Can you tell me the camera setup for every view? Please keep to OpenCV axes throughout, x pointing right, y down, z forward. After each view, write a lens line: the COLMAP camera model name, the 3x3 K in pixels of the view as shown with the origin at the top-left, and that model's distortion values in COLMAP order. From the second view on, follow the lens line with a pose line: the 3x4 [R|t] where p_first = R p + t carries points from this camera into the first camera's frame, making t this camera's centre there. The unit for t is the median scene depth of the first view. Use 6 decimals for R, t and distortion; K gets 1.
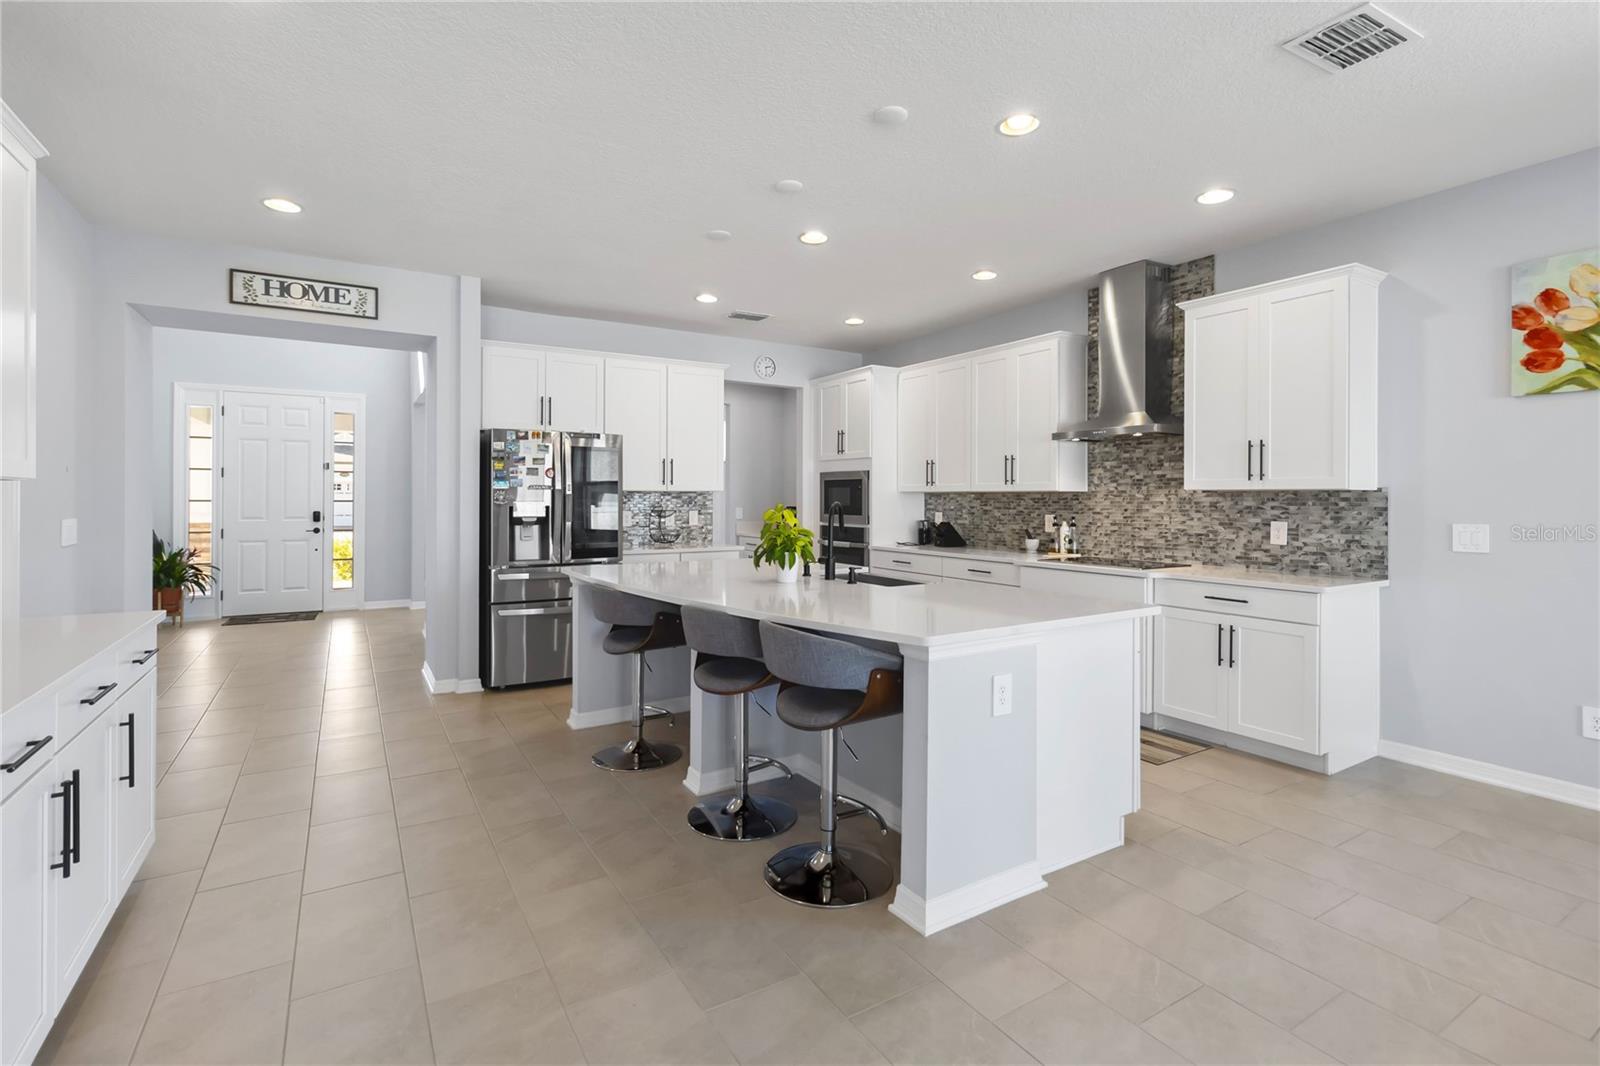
lens RADIAL K [[738.3, 0, 808.2], [0, 738.3, 496.9], [0, 0, 1]] dist [-0.001148, 0.002303]
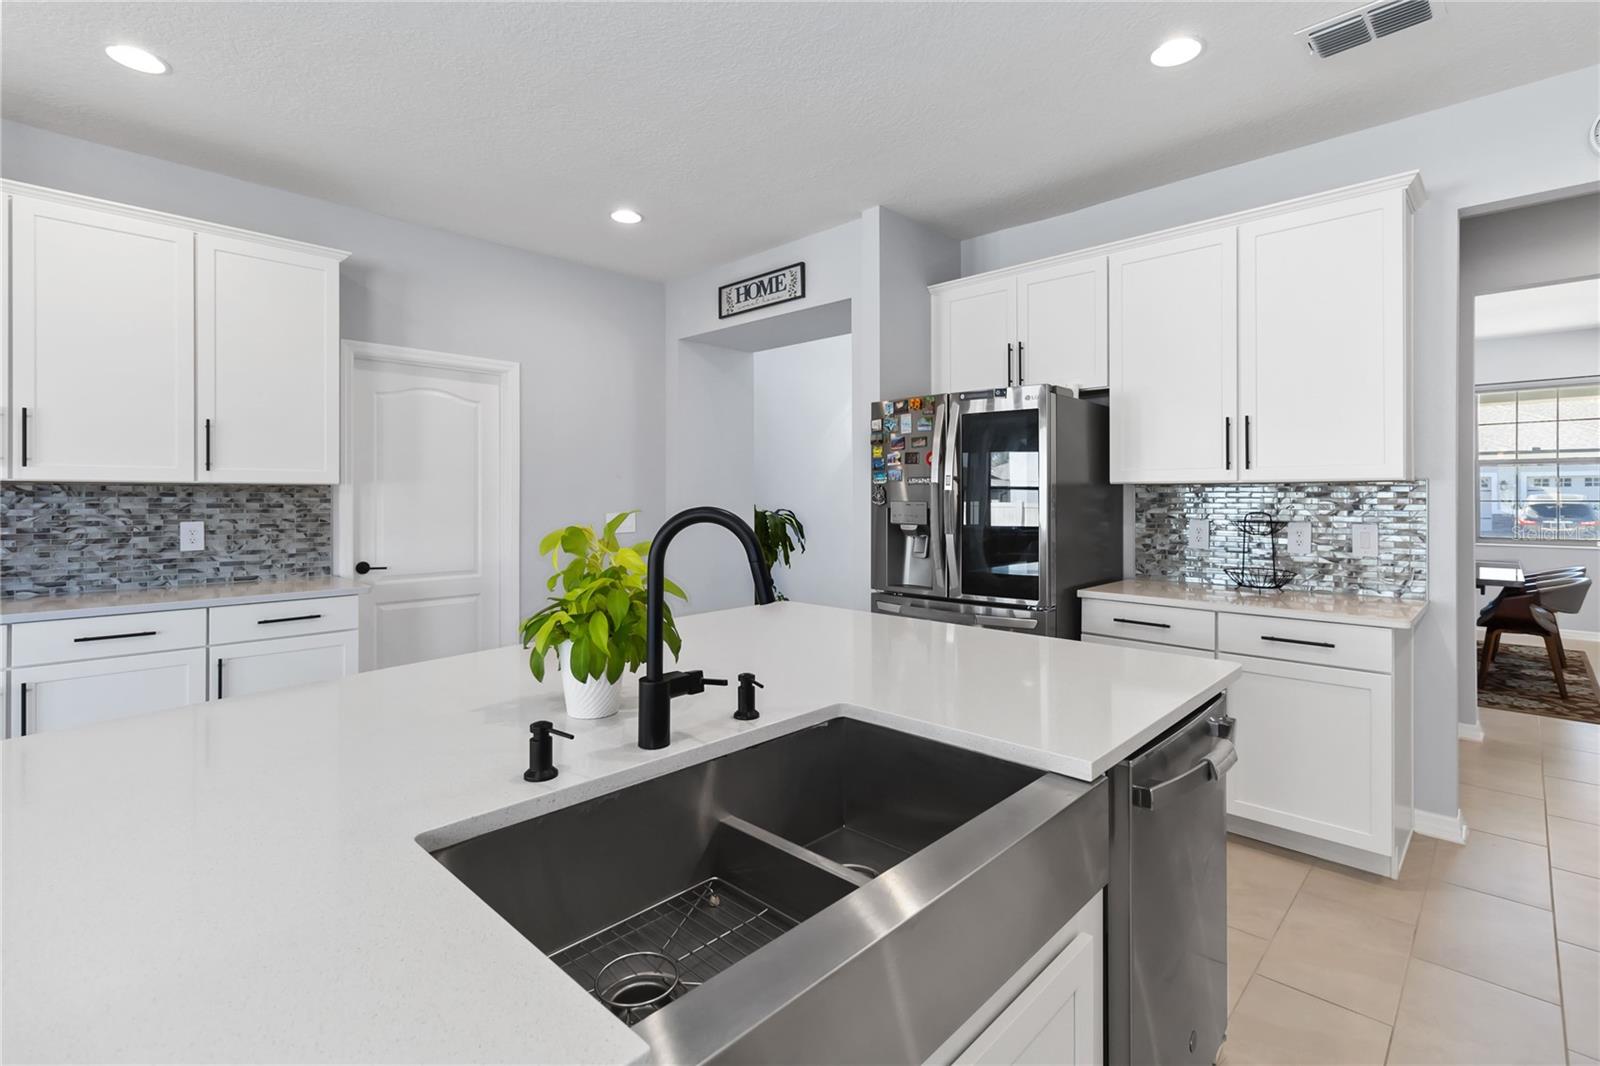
lens RADIAL K [[738.3, 0, 788.0], [0, 738.3, 494.0], [0, 0, 1]] dist [-0.001148, 0.002303]
pose [[0.232215, -0.004470, -0.972654, 0.282437], [0.000419, 0.999990, -0.004495, 0.002626], [0.972664, 0.000636, 0.232214, 0.772426]]
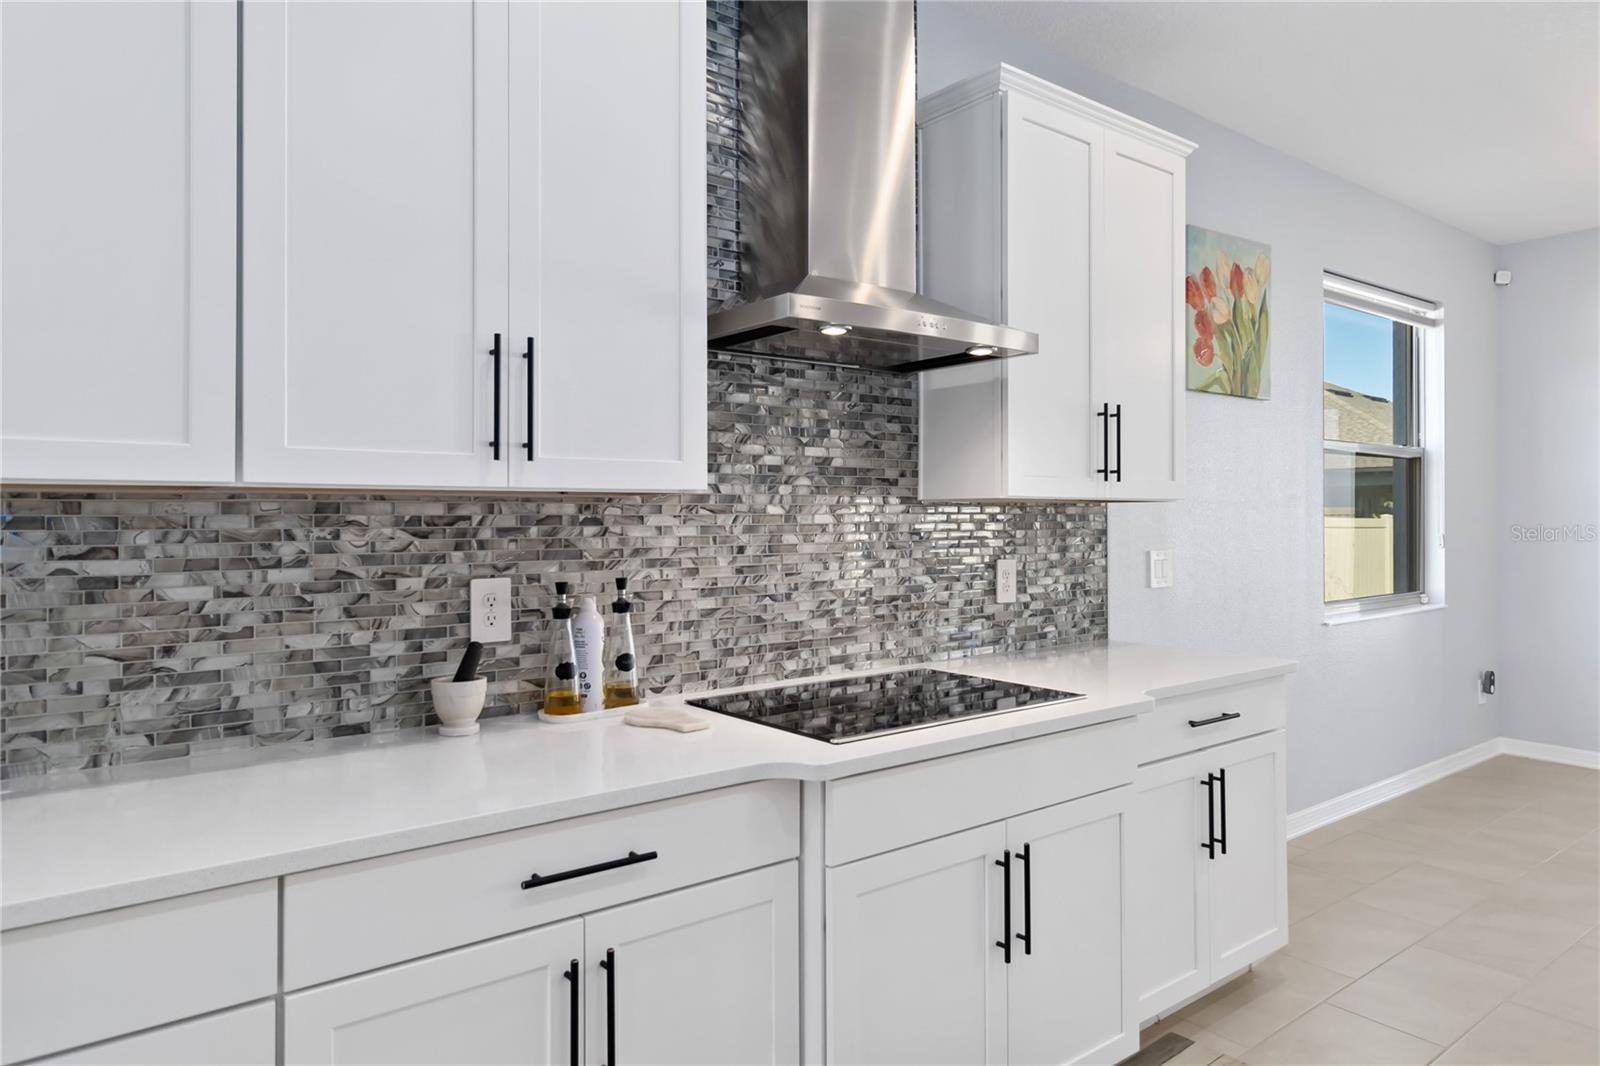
lens RADIAL K [[1009.9, 0, 798.6], [0, 1009.9, 518.0], [0, 0, 1]] dist [-0.001582, 0.000923]
pose [[-0.103873, 0.001497, 0.994589, -0.064961], [0.003581, 0.999993, -0.001131, 0.003119], [-0.994584, 0.003444, -0.103878, 1.073495]]
